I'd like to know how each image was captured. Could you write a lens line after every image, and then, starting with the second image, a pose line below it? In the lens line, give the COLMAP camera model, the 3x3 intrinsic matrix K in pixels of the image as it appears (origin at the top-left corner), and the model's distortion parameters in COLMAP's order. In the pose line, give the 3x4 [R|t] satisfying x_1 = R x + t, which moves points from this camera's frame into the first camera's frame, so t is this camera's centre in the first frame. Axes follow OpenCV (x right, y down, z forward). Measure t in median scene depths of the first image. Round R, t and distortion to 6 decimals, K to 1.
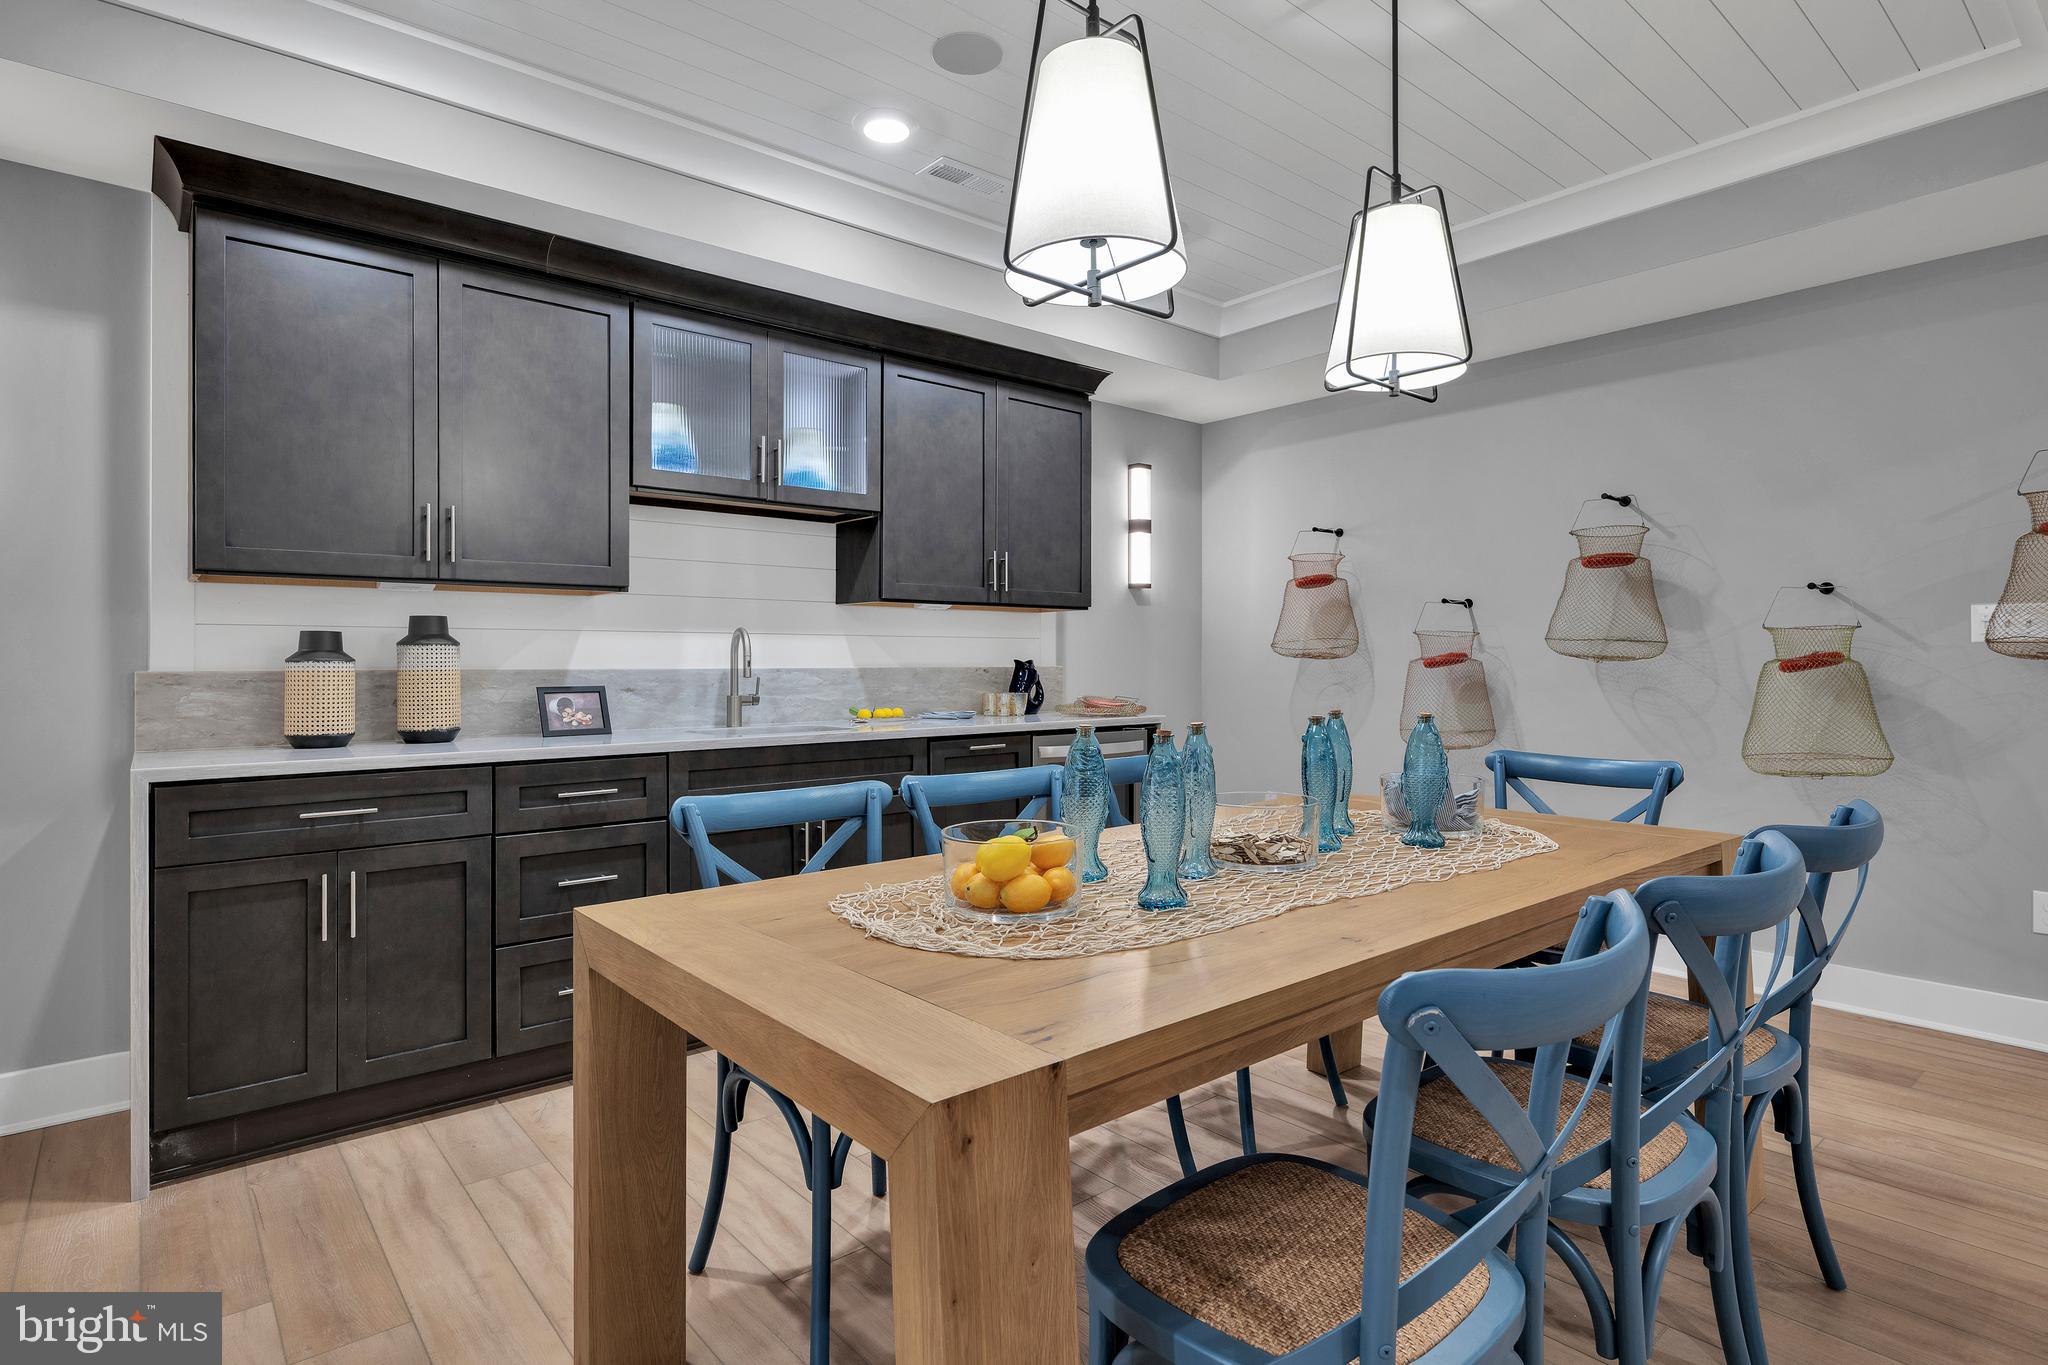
lens RADIAL K [[1084.0, 0, 1015.1], [0, 1084.0, 667.5], [0, 0, 1]] dist [0.000140, -0.001027]
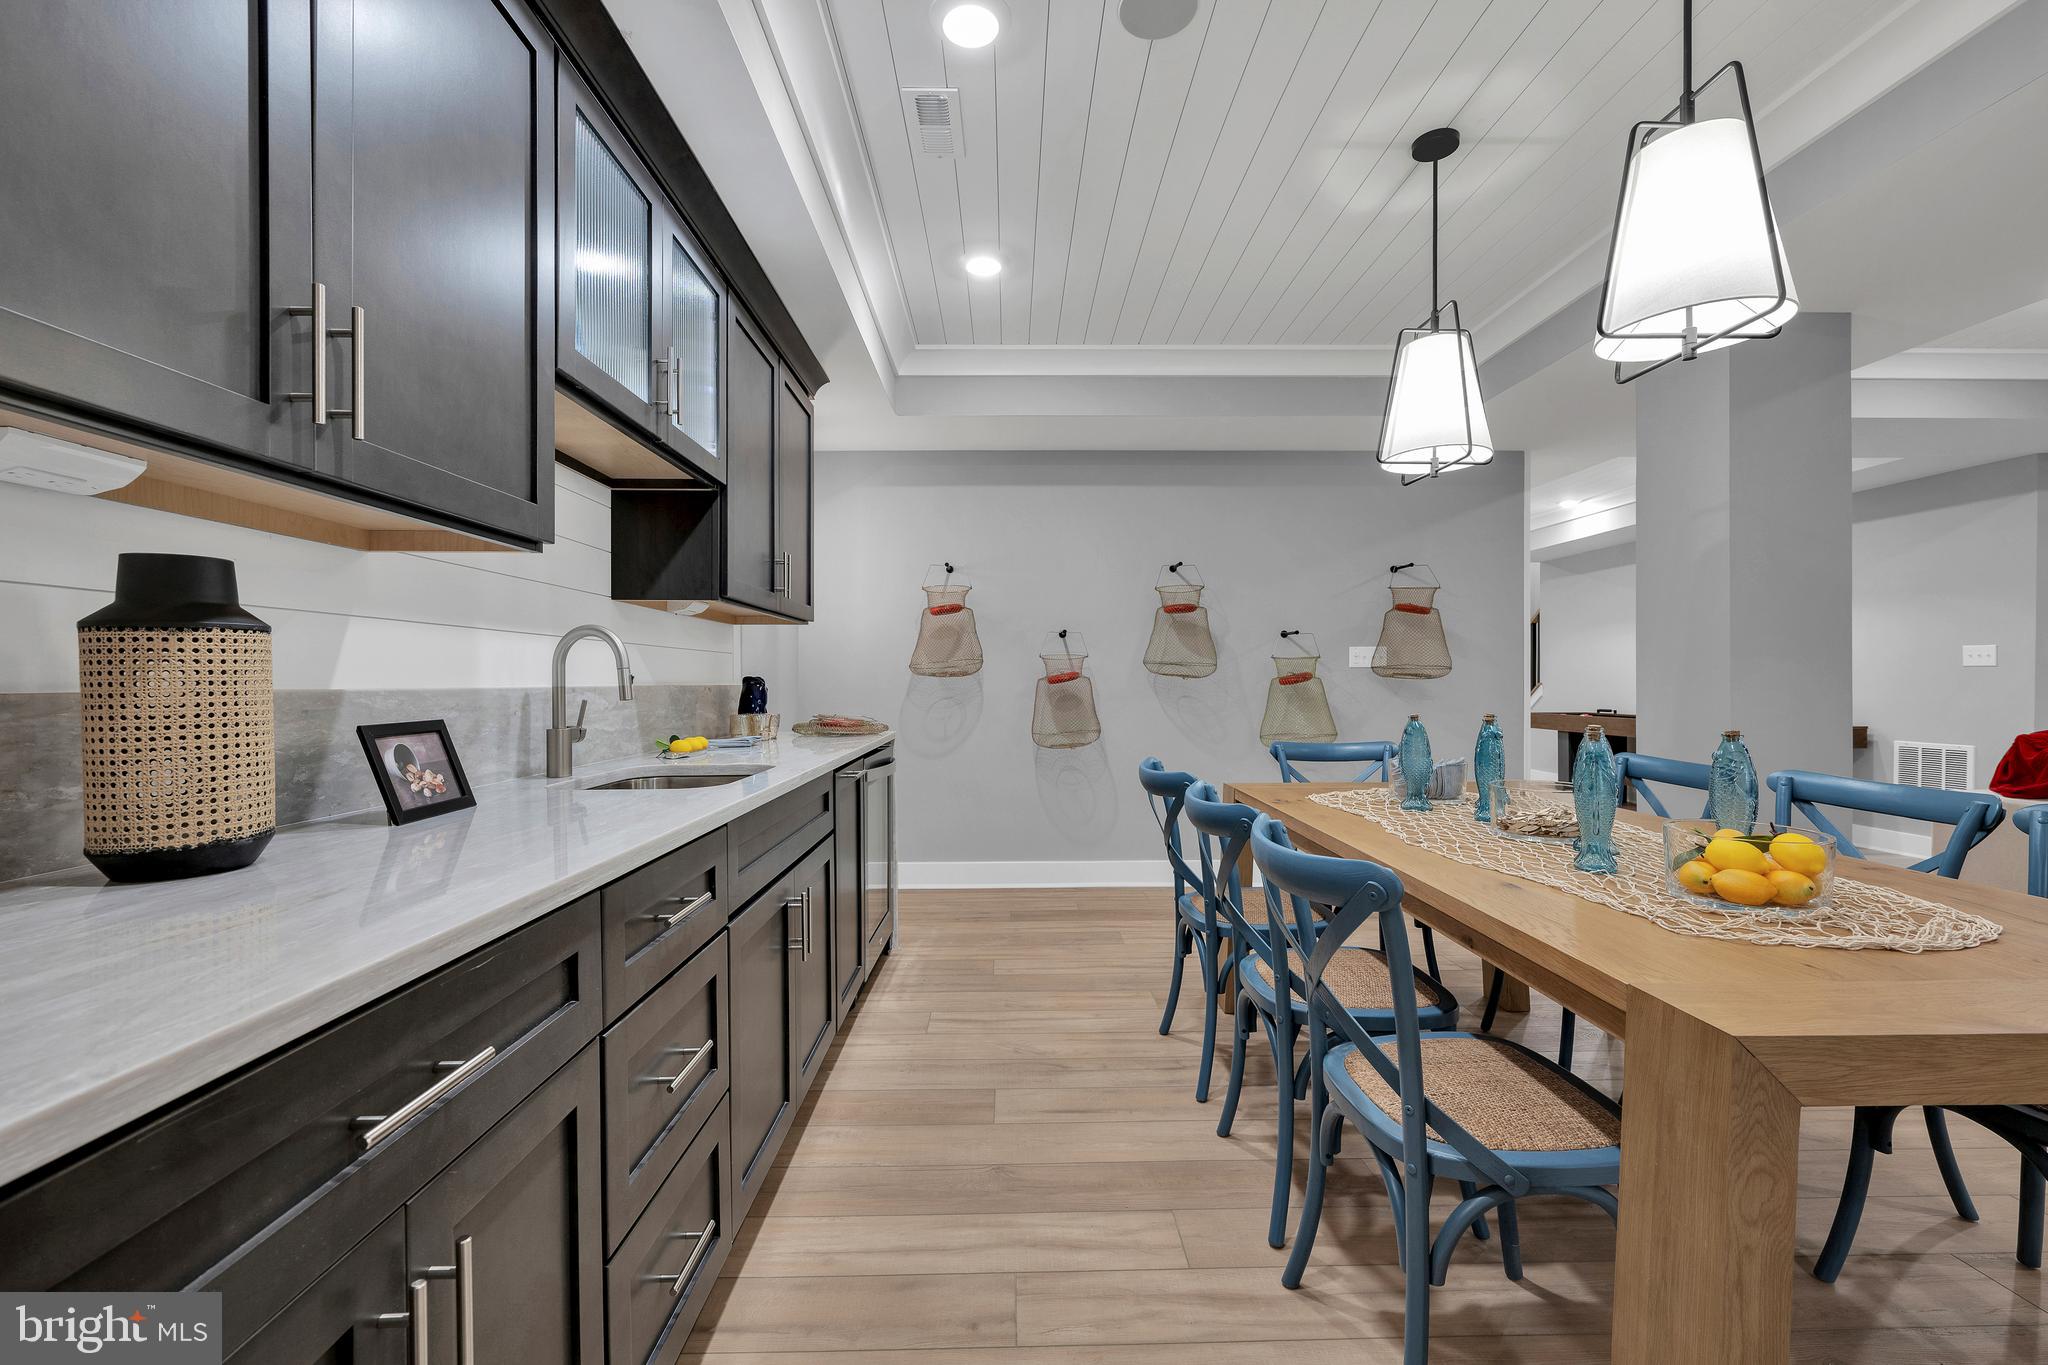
lens RADIAL K [[860.0, 0, 1025.6], [0, 860.0, 673.7], [0, 0, 1]] dist [0.000453, 0.000136]
pose [[0.633841, 0.007814, 0.773424, -0.528216], [0.001794, 0.999931, -0.011573, -0.000173], [-0.773461, 0.008723, 0.633784, 0.505152]]
